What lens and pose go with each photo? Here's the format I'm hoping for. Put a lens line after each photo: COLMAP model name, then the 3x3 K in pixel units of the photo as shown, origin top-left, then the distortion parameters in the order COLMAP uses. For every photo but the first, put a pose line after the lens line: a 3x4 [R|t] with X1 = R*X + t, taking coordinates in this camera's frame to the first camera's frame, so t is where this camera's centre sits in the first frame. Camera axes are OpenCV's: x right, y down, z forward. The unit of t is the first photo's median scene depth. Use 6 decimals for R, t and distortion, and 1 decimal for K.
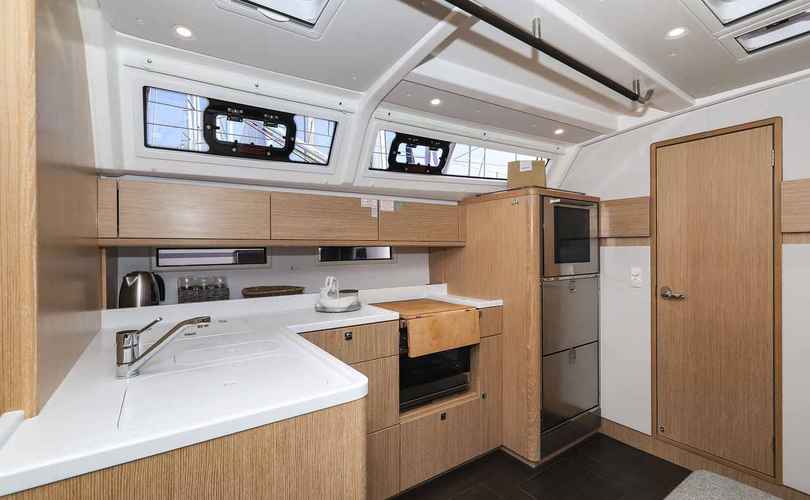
lens RADIAL K [[362.1, 0, 400.5], [0, 362.1, 250.0], [0, 0, 1]] dist [0.016352, 0.001776]
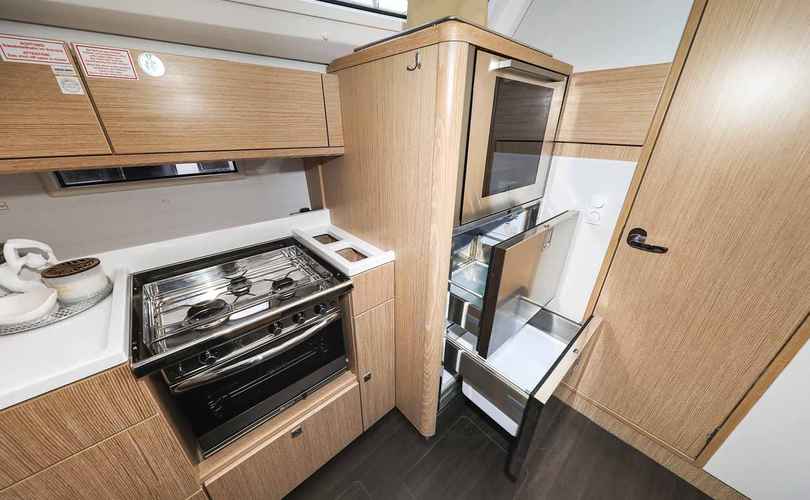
lens RADIAL K [[271.5, 0, 404.8], [0, 271.5, 251.3], [0, 0, 1]] dist [-0.000924, -0.000208]
pose [[0.991035, -0.047629, 0.124820, 0.248647], [-0.008292, 0.910562, 0.413288, -0.059037], [-0.133342, -0.410618, 0.902005, 0.600764]]
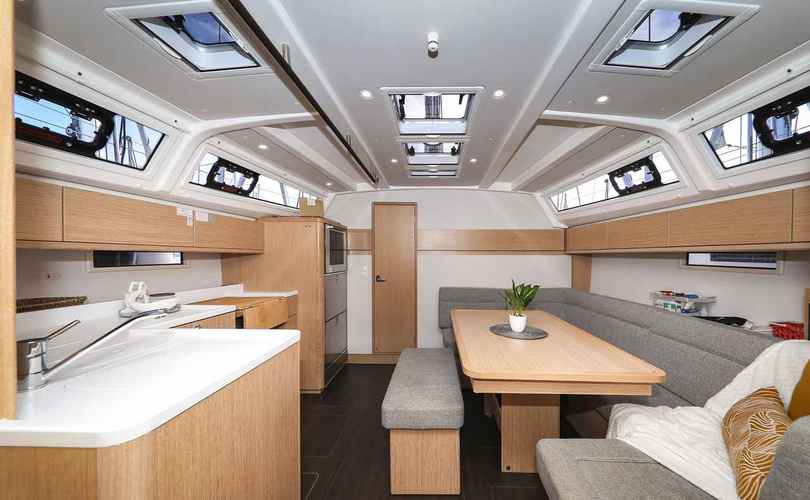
lens RADIAL K [[281.4, 0, 432.4], [0, 281.4, 256.5], [0, 0, 1]] dist [-0.004575, -0.000120]
pose [[0.567261, 0.010041, 0.823477, -0.354115], [-0.002593, 0.999942, -0.010406, 0.010236], [-0.823534, 0.003767, 0.567254, -0.095823]]
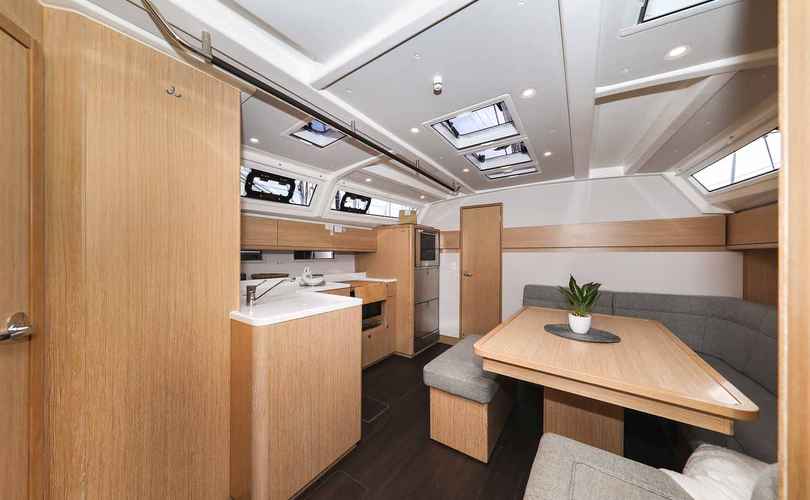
lens RADIAL K [[266.8, 0, 400.1], [0, 266.8, 257.1], [0, 0, 1]] dist [0.016139, 0.000163]
pose [[0.936939, 0.008840, 0.349382, -0.220468], [-0.008312, 0.999961, -0.003011, 0.022209], [-0.349395, -0.000083, 0.936976, -0.395302]]
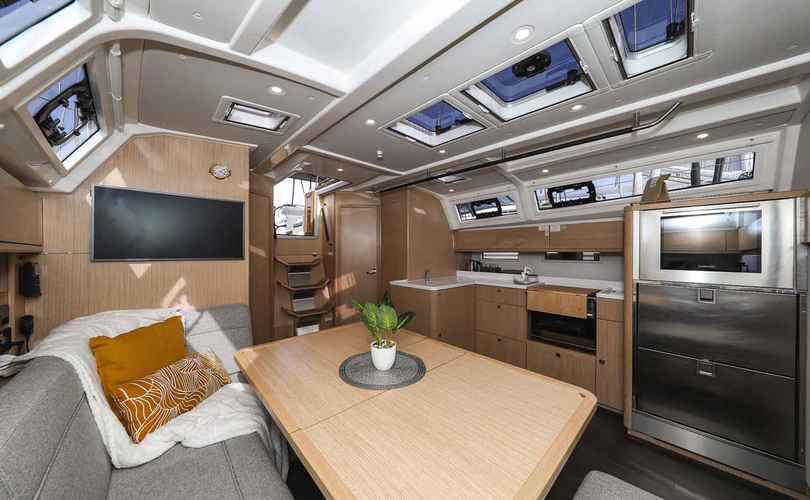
lens RADIAL K [[266.8, 0, 401.5], [0, 266.8, 252.0], [0, 0, 1]] dist [0.016139, 0.000163]
pose [[0.138842, 0.009795, -0.990266, 1.128713], [-0.004820, 0.999946, 0.009215, -0.019124], [0.990303, 0.003493, 0.138882, 0.109125]]
